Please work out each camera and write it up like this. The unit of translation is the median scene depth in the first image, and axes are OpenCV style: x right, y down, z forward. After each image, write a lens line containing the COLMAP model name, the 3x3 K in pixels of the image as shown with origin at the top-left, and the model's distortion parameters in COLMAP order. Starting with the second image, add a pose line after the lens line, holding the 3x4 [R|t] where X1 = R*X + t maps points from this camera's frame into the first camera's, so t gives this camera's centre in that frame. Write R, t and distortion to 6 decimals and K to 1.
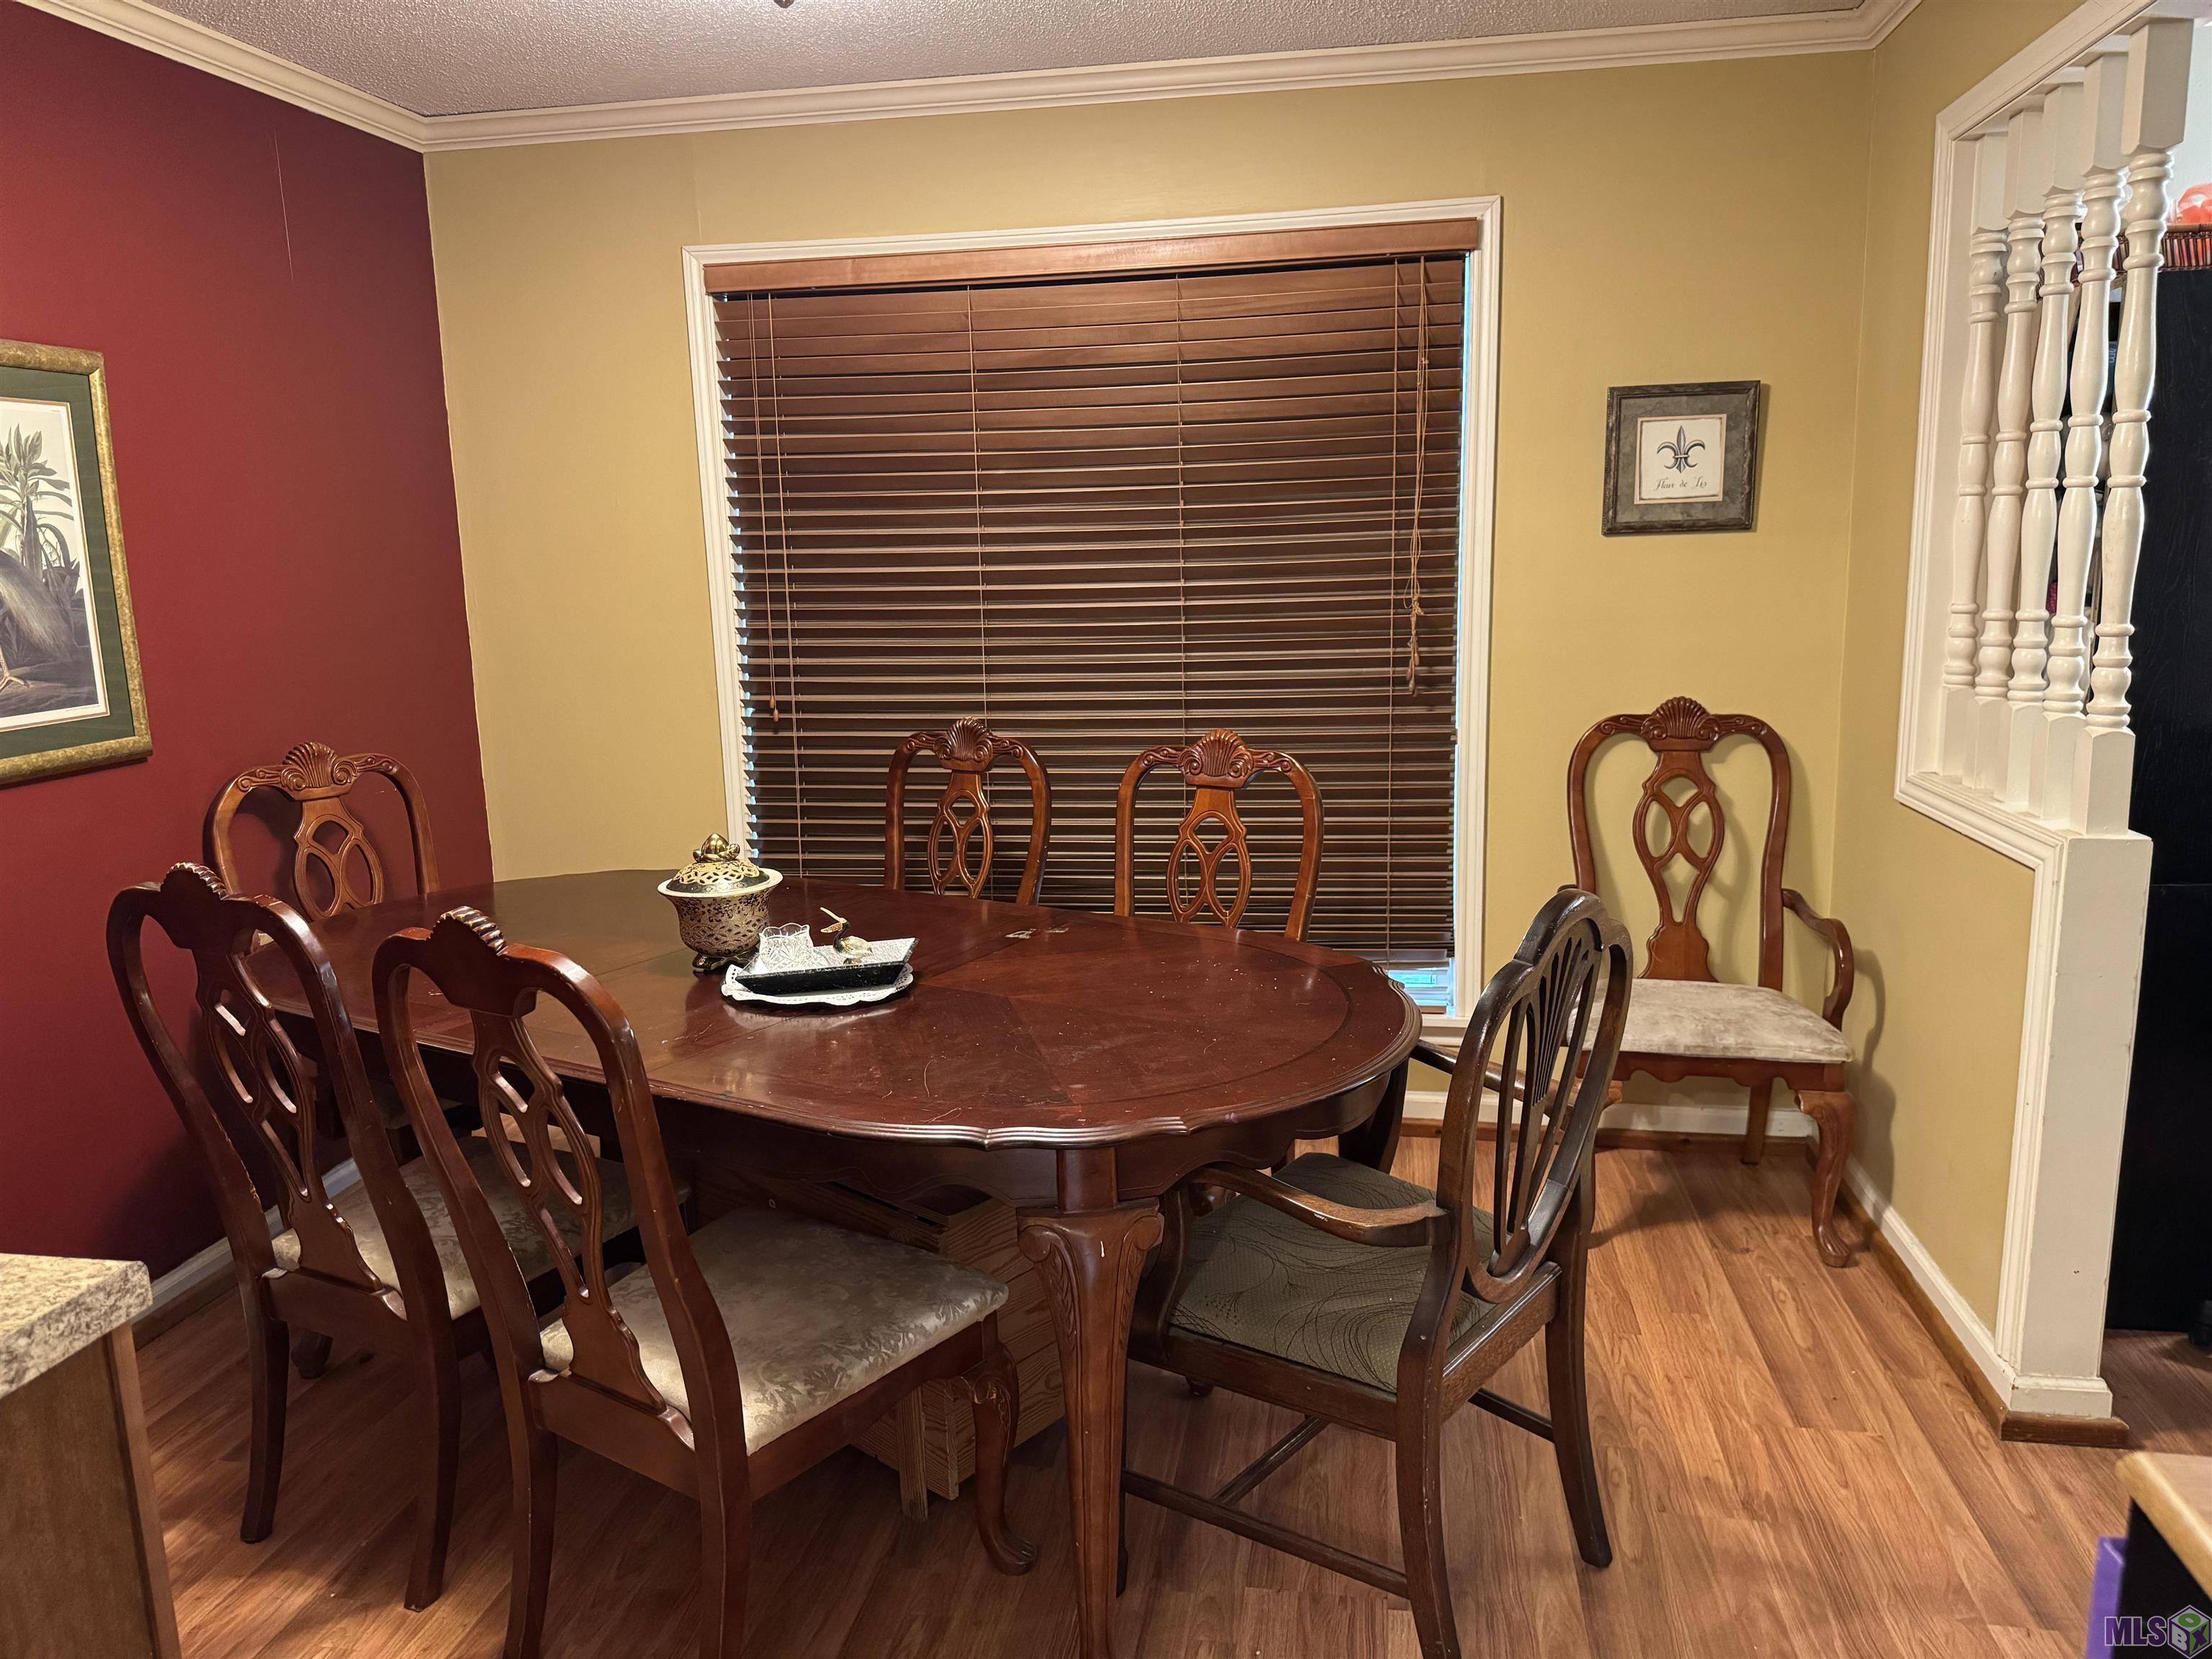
lens RADIAL K [[1565.7, 0, 1108.3], [0, 1565.7, 828.2], [0, 0, 1]] dist [0.028739, -0.019860]
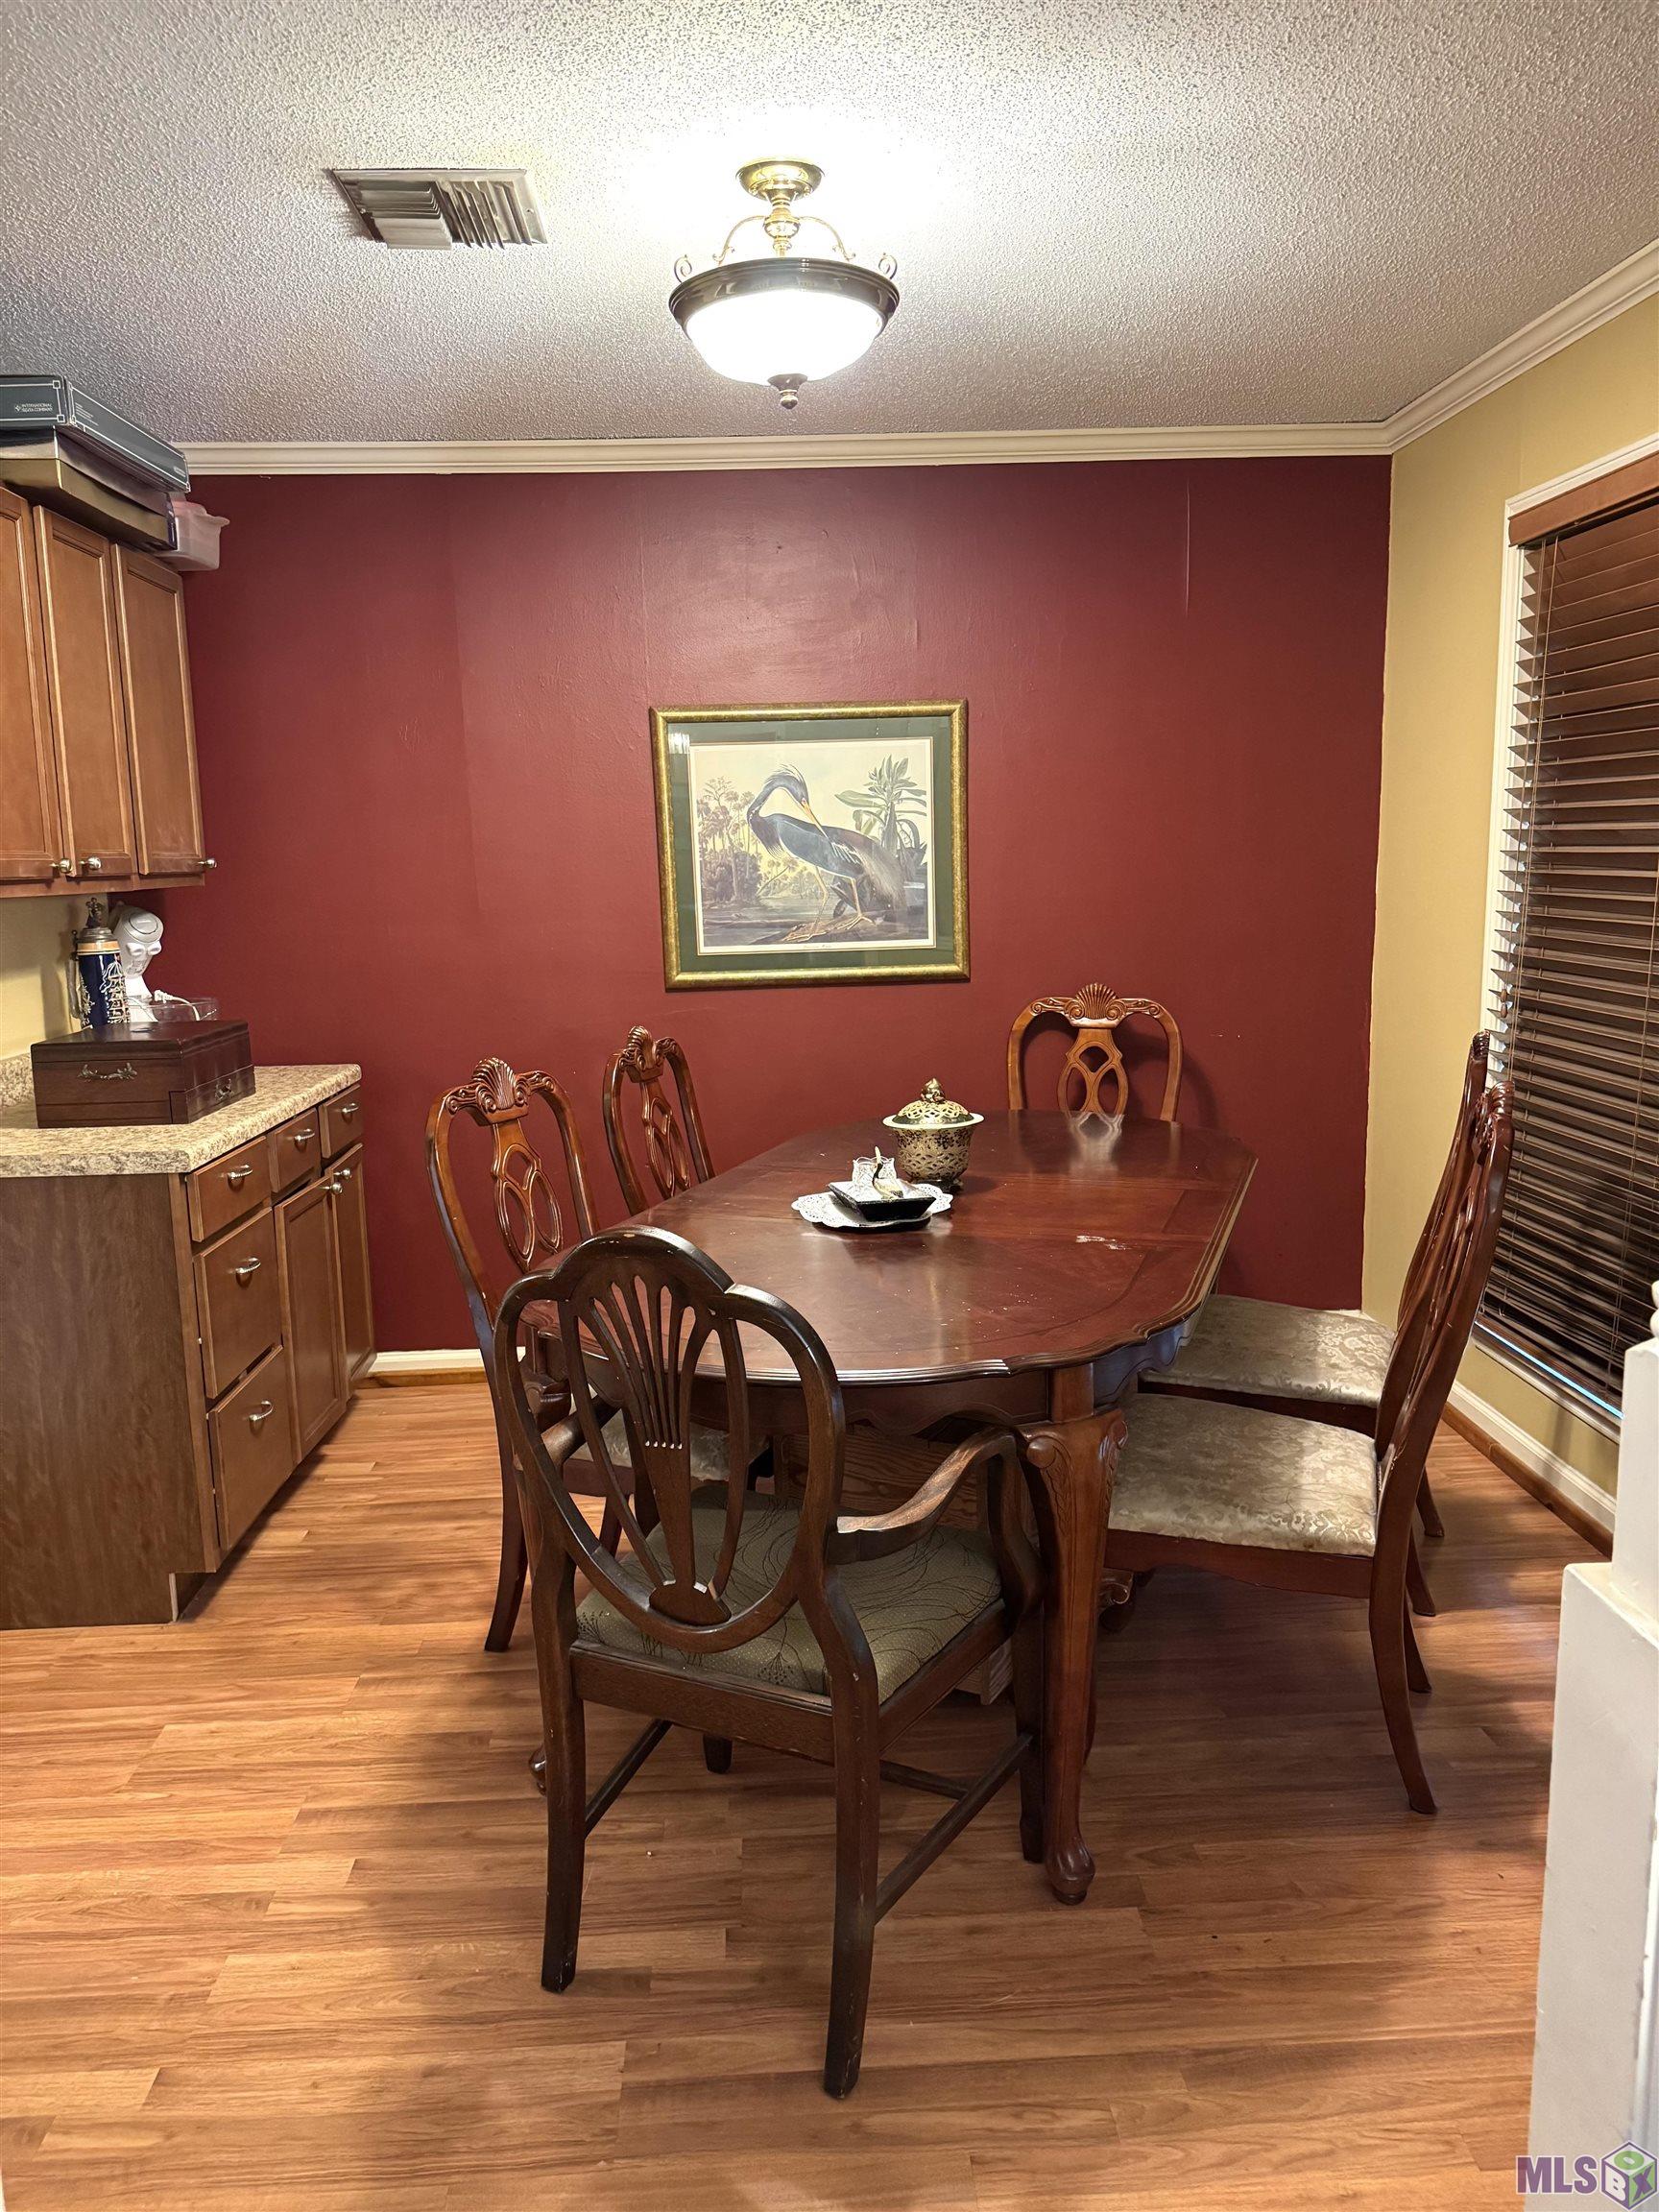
lens RADIAL K [[1565.7, 0, 831.5], [0, 1565.7, 1109.9], [0, 0, 1]] dist [0.028739, -0.019860]
pose [[0.220175, 0.170061, -0.960522, 0.811450], [-0.154293, 0.978361, 0.137852, -0.114323], [0.963180, 0.117851, 0.241650, 0.593704]]
